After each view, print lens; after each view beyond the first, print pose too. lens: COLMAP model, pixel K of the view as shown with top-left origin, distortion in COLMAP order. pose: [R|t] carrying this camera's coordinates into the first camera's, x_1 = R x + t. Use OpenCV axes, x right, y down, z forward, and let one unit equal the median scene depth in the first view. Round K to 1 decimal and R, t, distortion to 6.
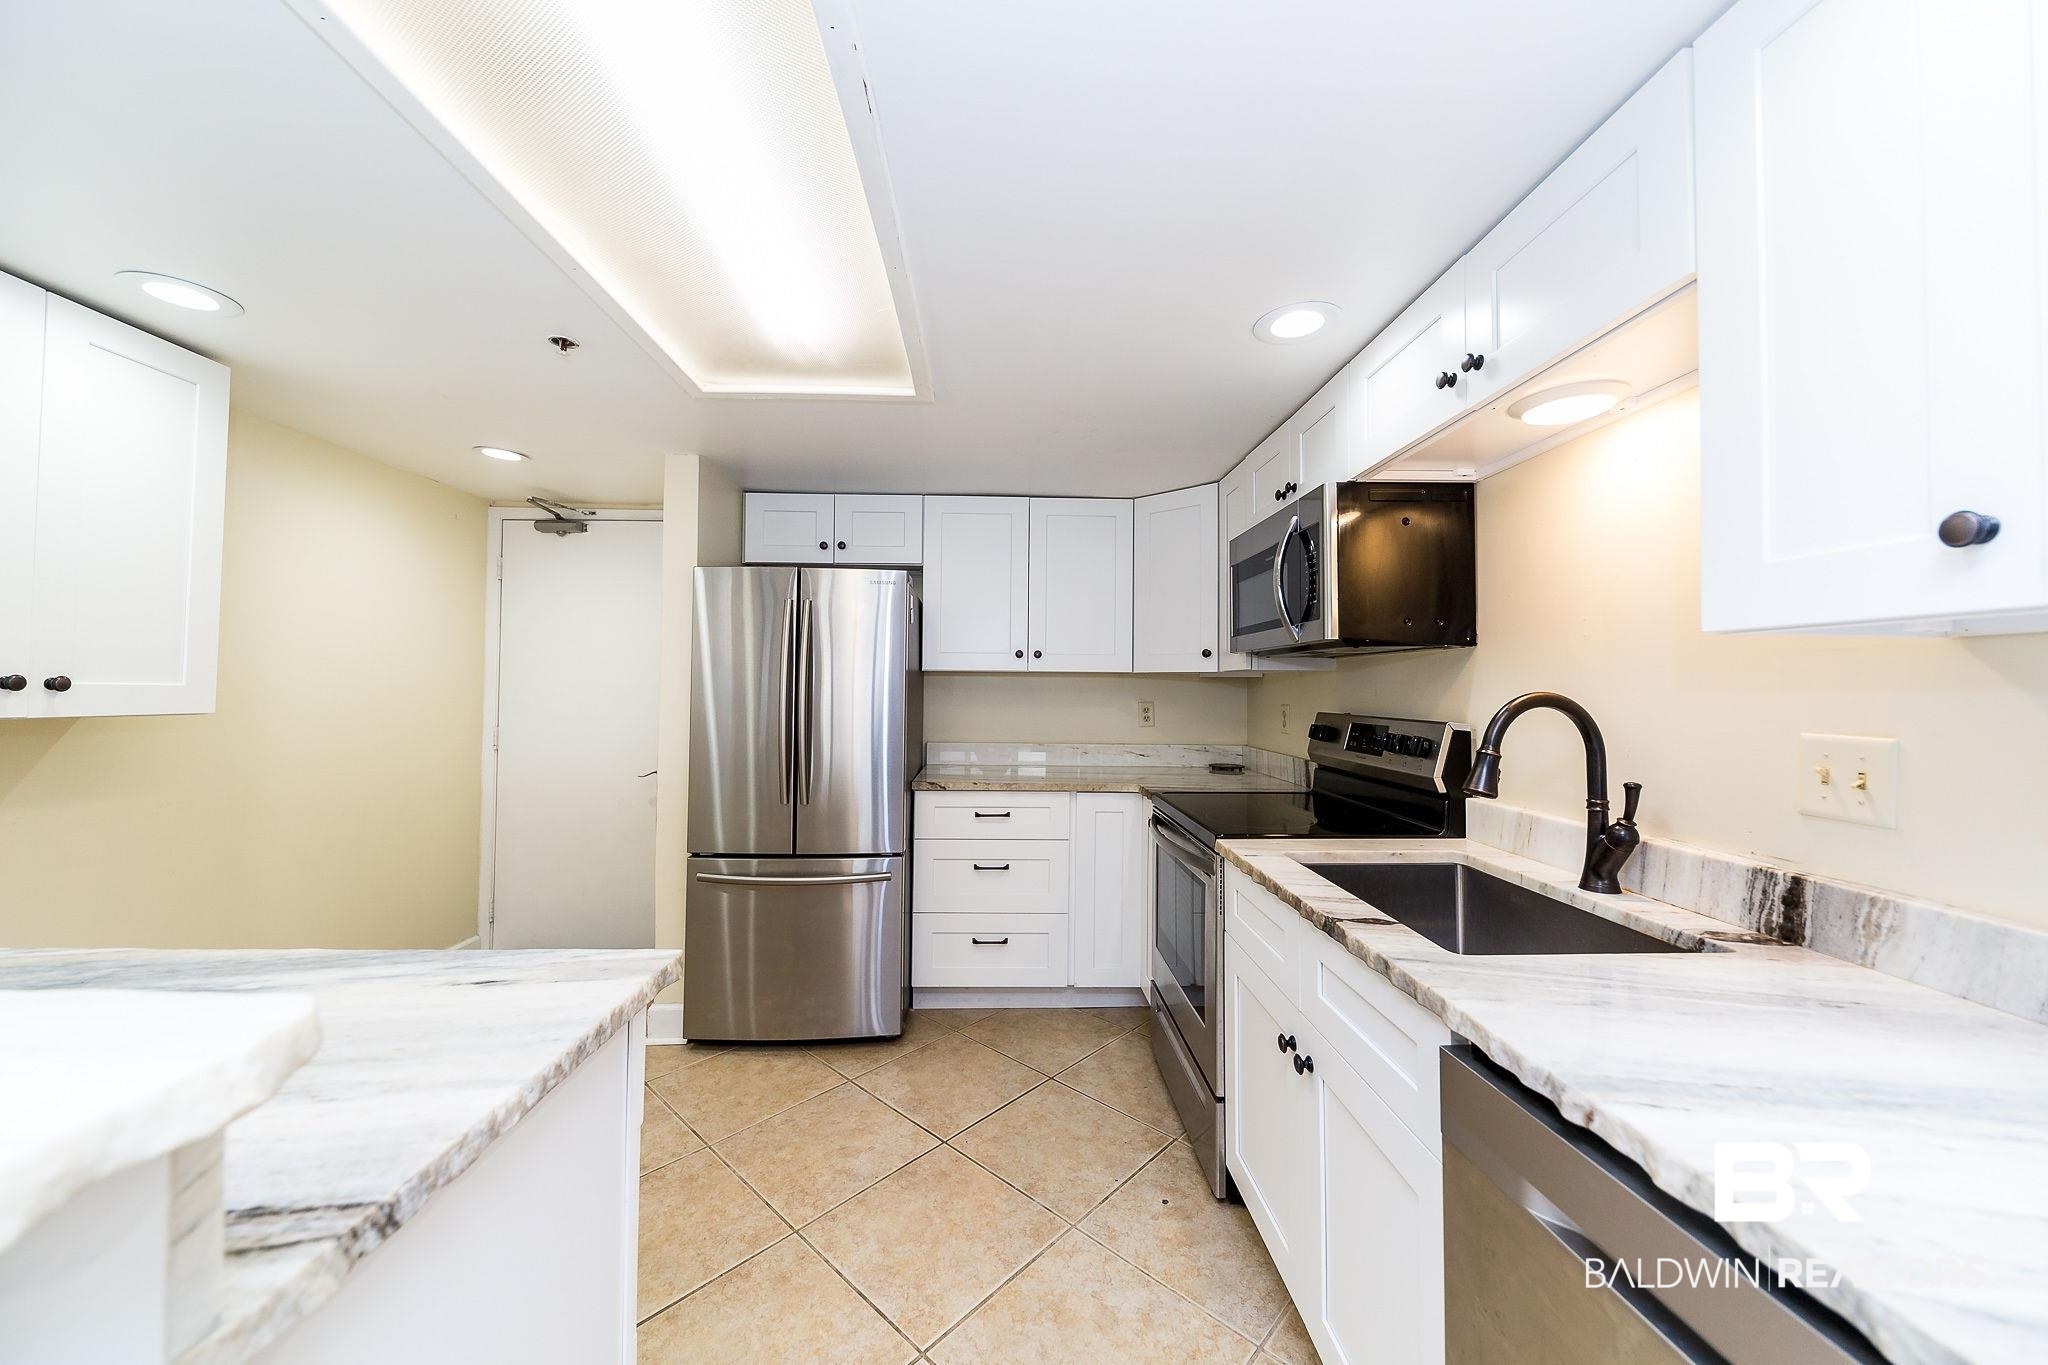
lens RADIAL K [[734.6, 0, 1014.0], [0, 734.6, 670.0], [0, 0, 1]] dist [0.000383, -0.002019]
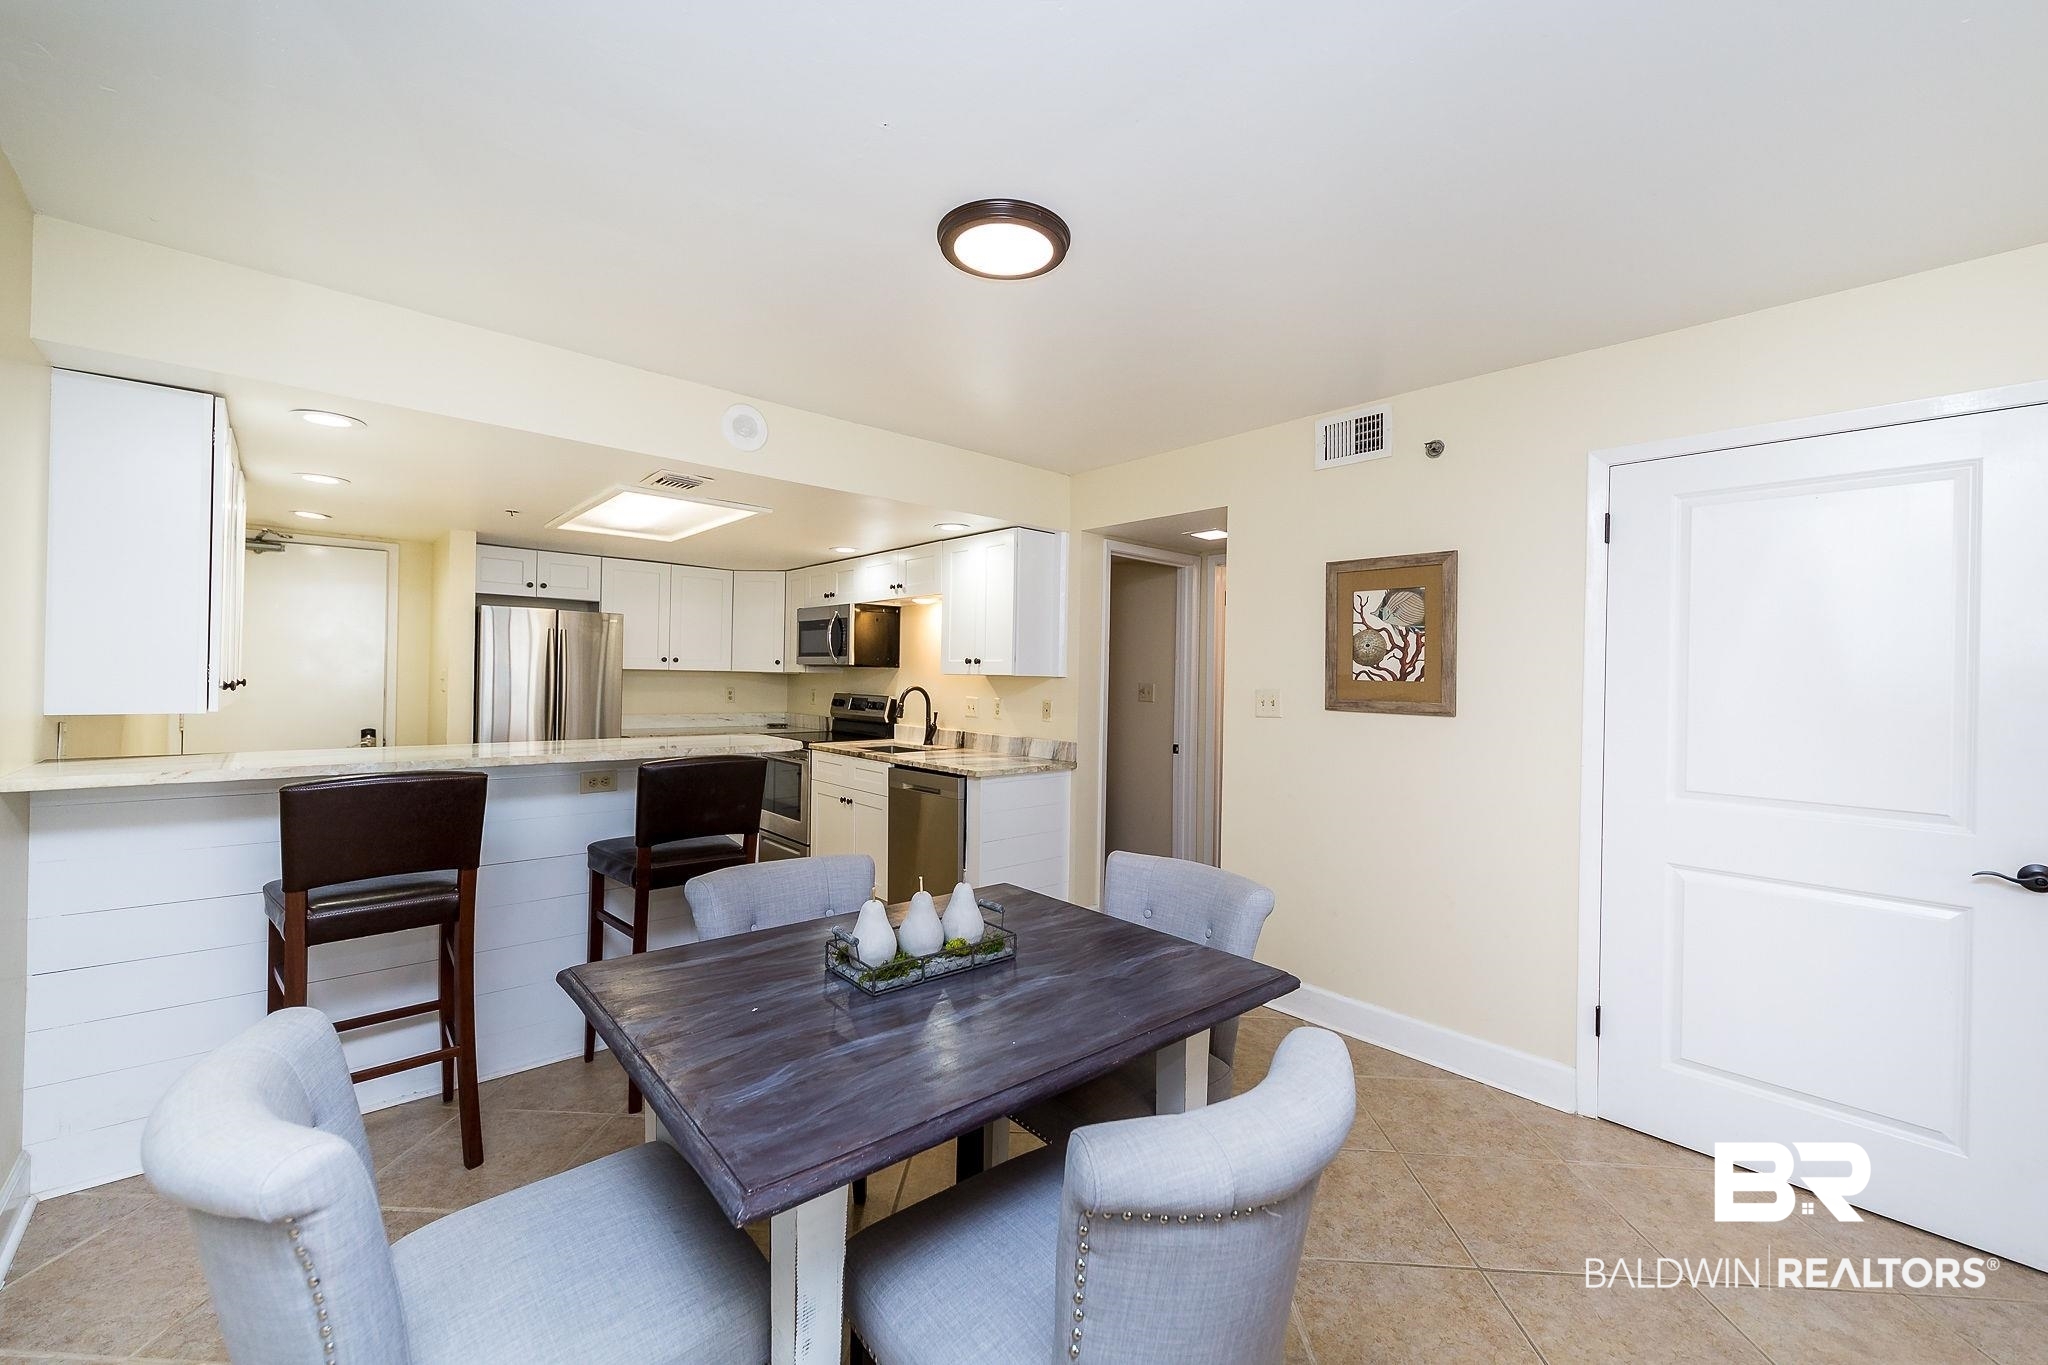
lens RADIAL K [[813.1, 0, 1029.7], [0, 813.1, 680.9], [0, 0, 1]] dist [-0.011968, 0.000614]
pose [[0.757321, 0.002220, 0.653039, -0.835271], [-0.028055, 0.999182, 0.029138, -0.074224], [-0.652440, -0.040388, 0.756764, -1.372502]]
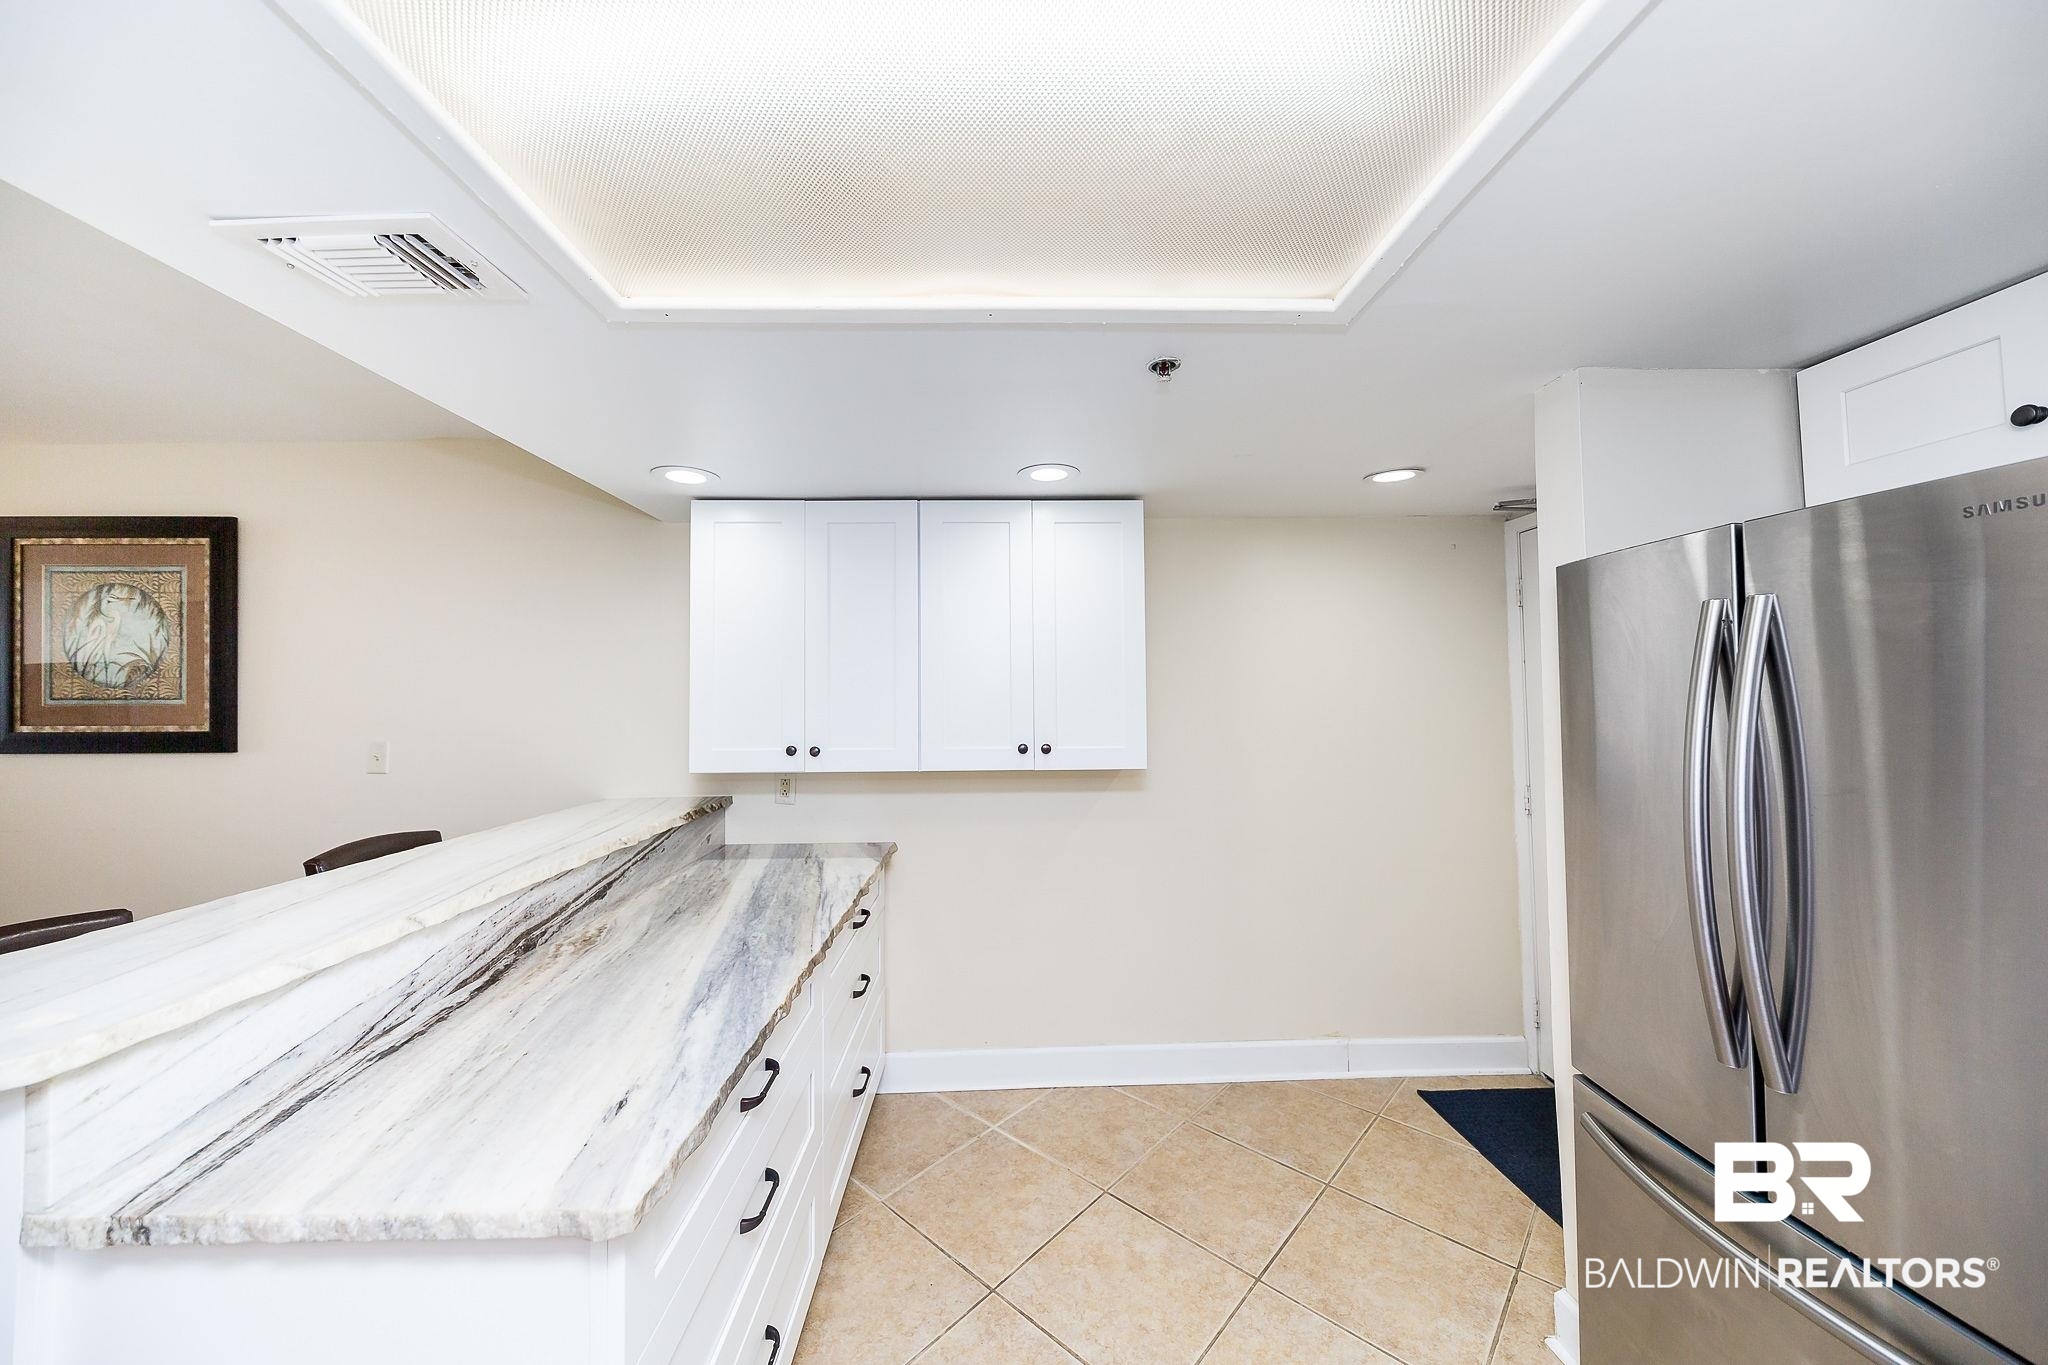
lens RADIAL K [[709.3, 0, 1014.6], [0, 709.3, 679.5], [0, 0, 1]] dist [0.001470, -0.003337]
pose [[-0.001932, -0.028072, -0.999604, 0.149858], [0.038150, 0.998876, -0.028125, -0.065782], [0.999270, -0.038189, -0.000859, 0.702282]]
